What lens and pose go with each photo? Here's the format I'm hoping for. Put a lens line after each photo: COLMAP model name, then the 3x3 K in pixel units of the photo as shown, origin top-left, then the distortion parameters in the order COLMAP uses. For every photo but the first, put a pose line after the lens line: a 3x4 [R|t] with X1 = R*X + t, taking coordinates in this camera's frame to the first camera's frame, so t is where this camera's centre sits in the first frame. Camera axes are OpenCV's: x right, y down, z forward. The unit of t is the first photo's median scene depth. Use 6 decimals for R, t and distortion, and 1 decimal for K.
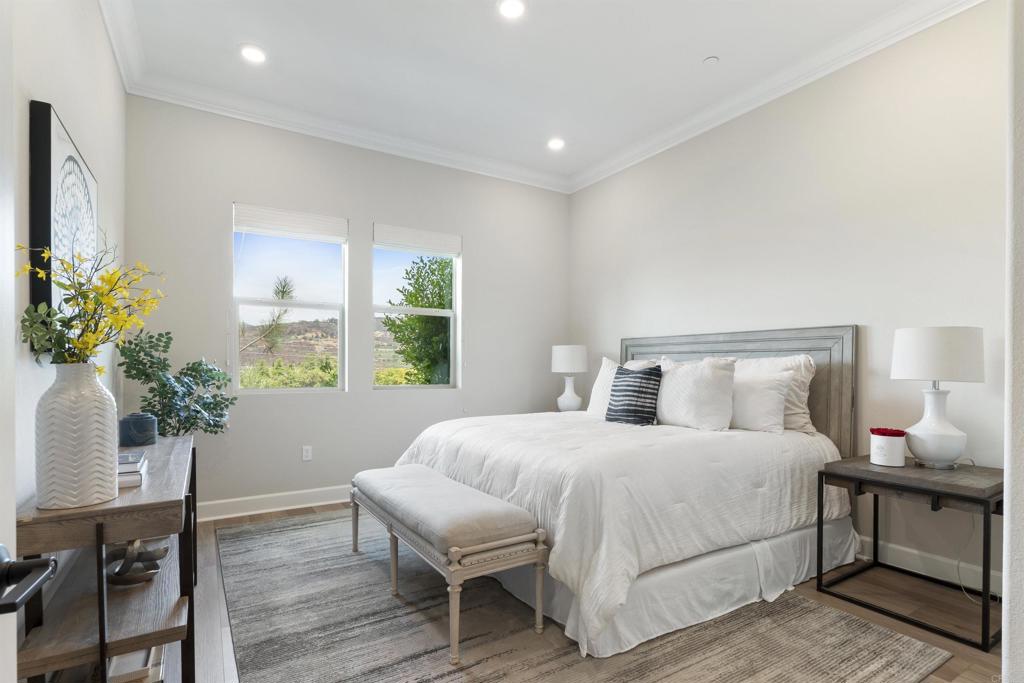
lens RADIAL K [[490.9, 0, 500.7], [0, 490.9, 354.3], [0, 0, 1]] dist [0.001471, 0.000215]
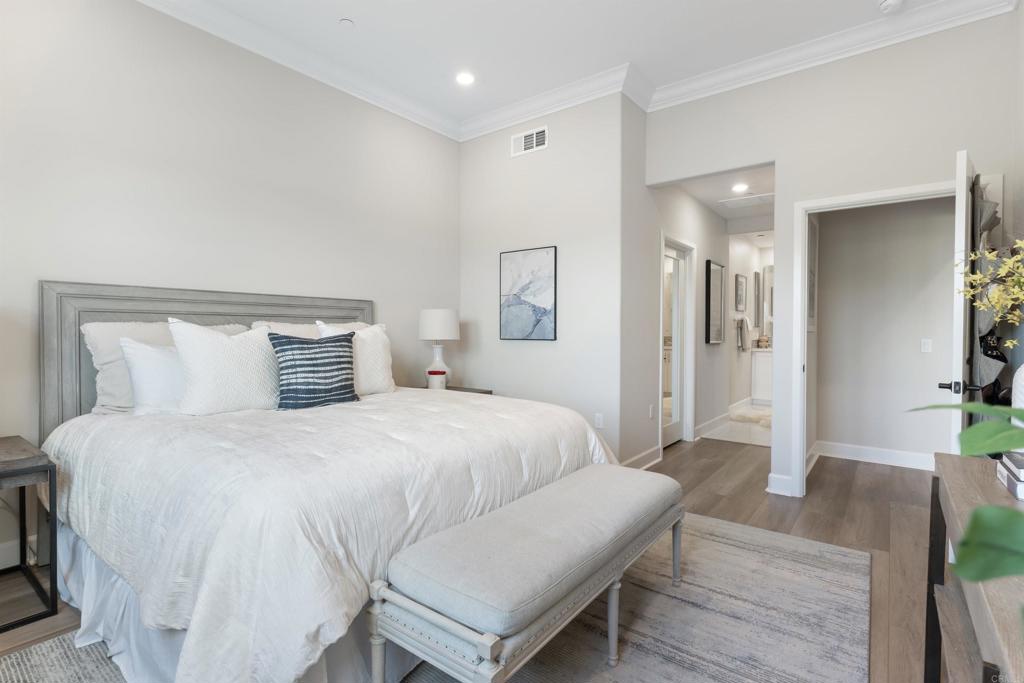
lens RADIAL K [[487.0, 0, 512.8], [0, 487.0, 336.1], [0, 0, 1]] dist [-0.000818, -0.000005]
pose [[-0.360353, -0.008835, 0.932774, -0.608251], [-0.020028, 0.999798, 0.001733, 0.024116], [-0.932601, -0.018057, -0.360457, 1.059185]]
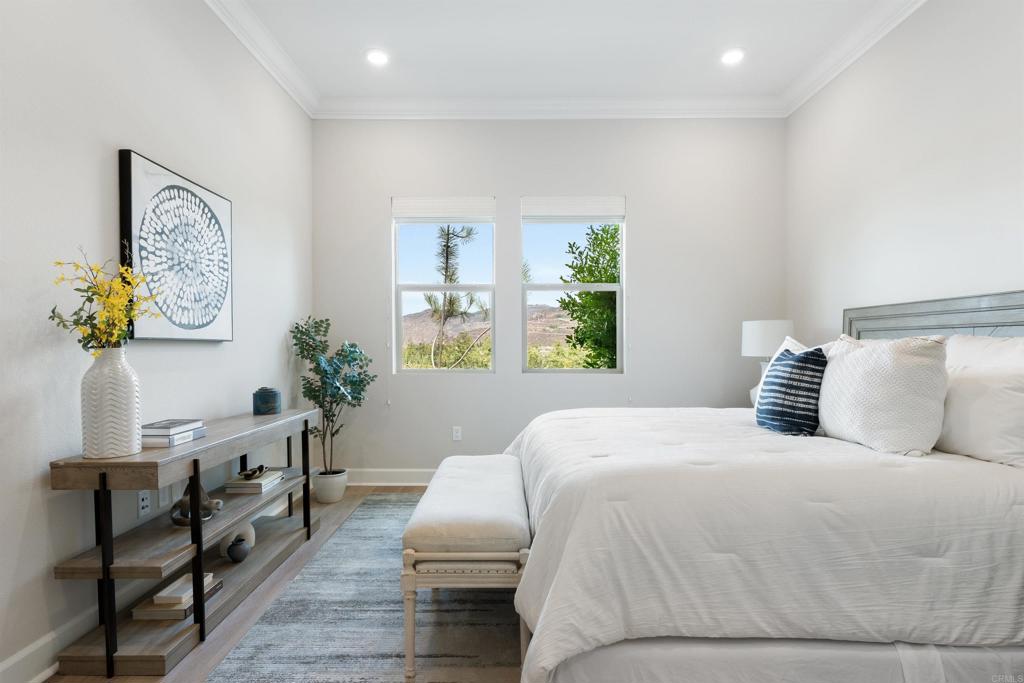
lens RADIAL K [[527.5, 0, 512.0], [0, 527.5, 341.5], [0, 0, 1]] dist [0.004070, -0.000027]
pose [[0.855066, -0.004718, -0.518497, 0.342484], [0.012466, 0.999857, 0.011460, -0.000476], [0.518368, -0.016263, 0.855003, 0.159570]]
